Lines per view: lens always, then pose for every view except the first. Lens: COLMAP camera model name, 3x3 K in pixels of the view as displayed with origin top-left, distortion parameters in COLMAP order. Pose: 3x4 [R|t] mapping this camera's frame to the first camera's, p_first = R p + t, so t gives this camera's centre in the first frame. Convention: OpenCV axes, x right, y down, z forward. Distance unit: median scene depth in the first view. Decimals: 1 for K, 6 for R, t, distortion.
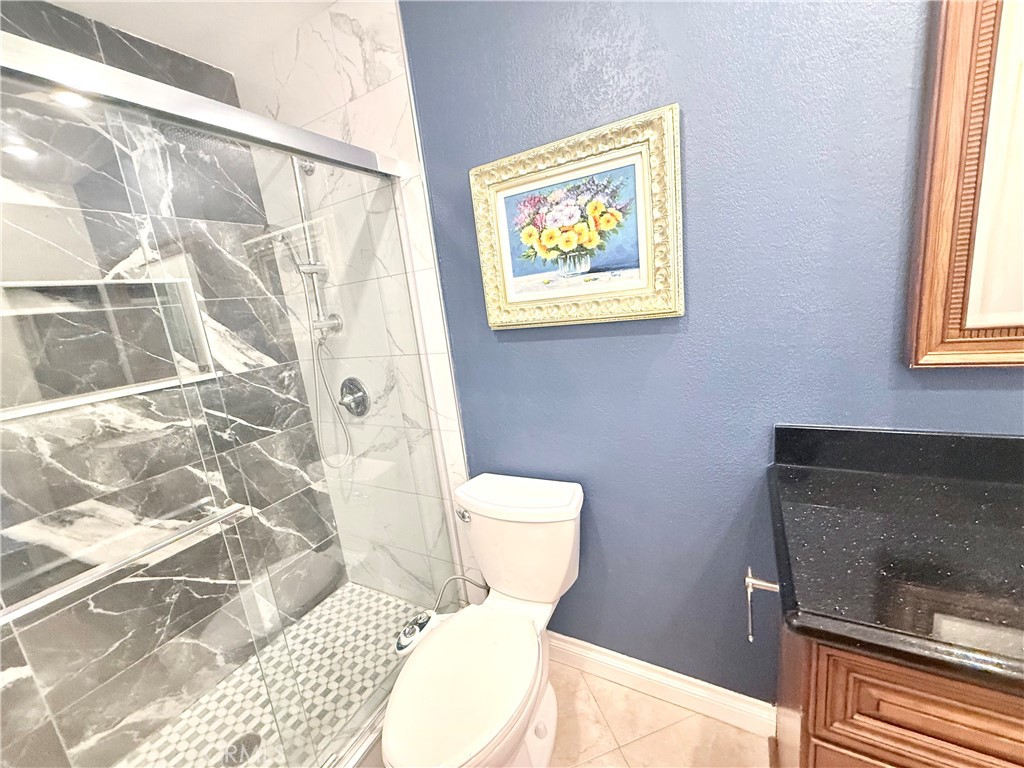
lens RADIAL K [[408.2, 0, 508.7], [0, 408.2, 384.0], [0, 0, 1]] dist [0.001565, -0.000243]
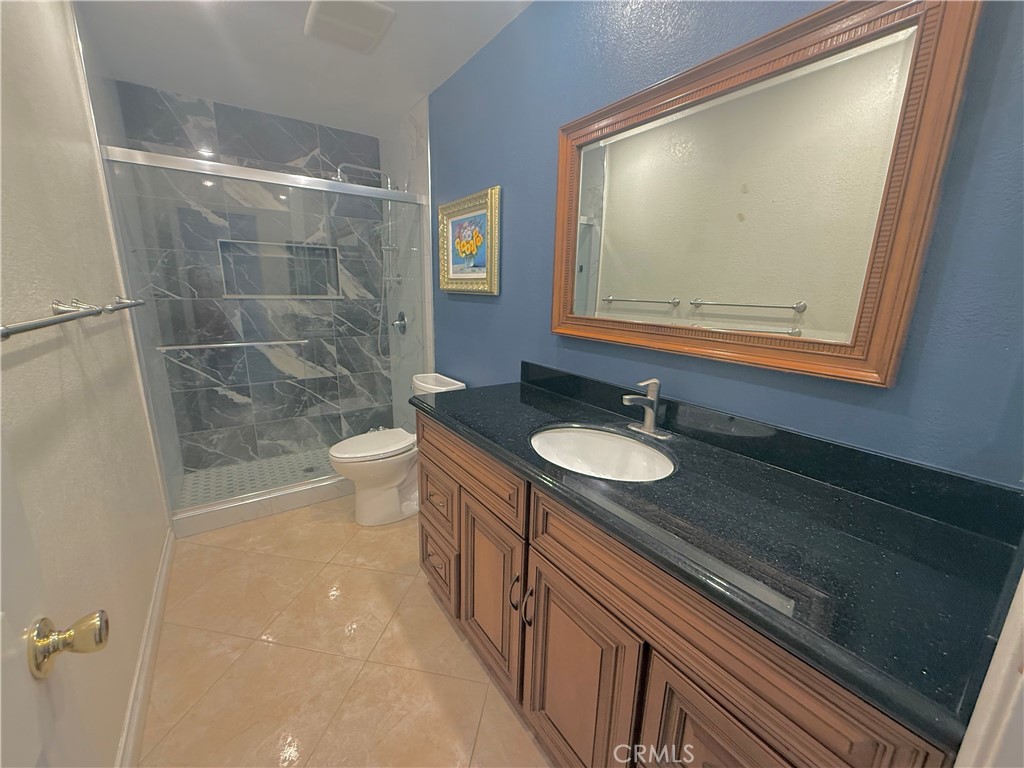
lens RADIAL K [[408.2, 0, 508.7], [0, 408.2, 384.0], [0, 0, 1]] dist [0.001565, -0.000243]
pose [[0.887759, 0.231014, -0.398142, 1.199545], [-0.211439, 0.972949, 0.093079, 0.040658], [0.408874, 0.001551, 0.912589, -0.634562]]
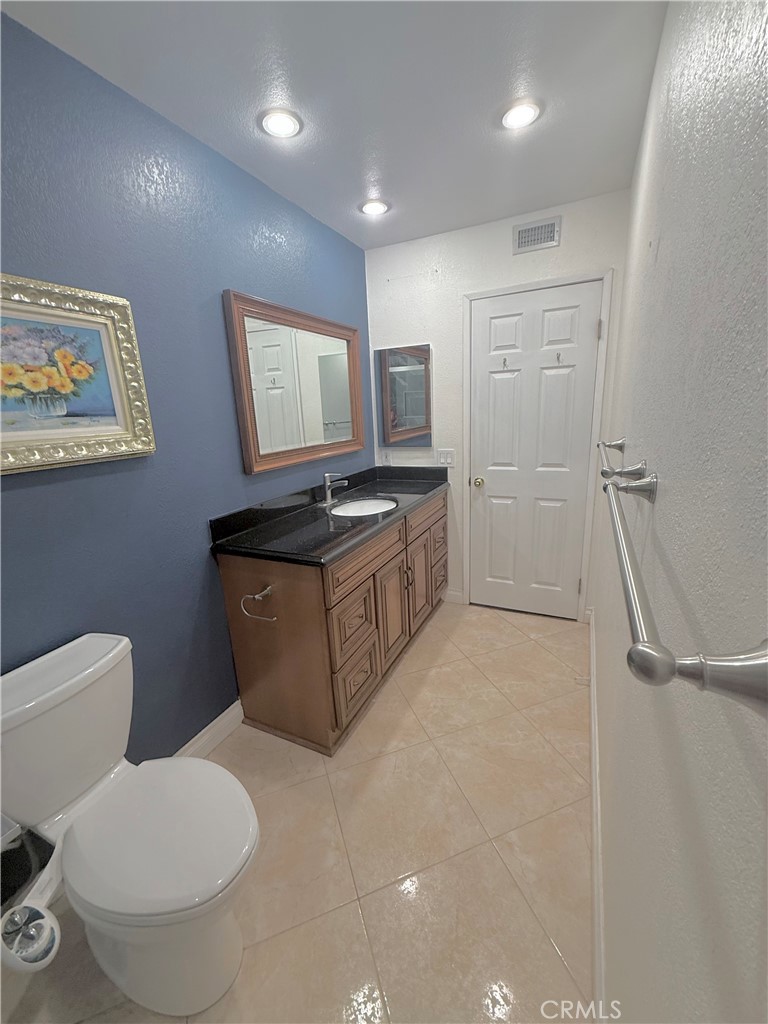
lens RADIAL K [[408.2, 0, 384.8], [0, 408.2, 507.3], [0, 0, 1]] dist [0.001565, -0.000243]
pose [[-0.057055, -0.123162, 0.990745, -0.878989], [0.256736, 0.957179, 0.133774, 0.012593], [-0.964796, 0.261992, -0.022992, 0.310841]]
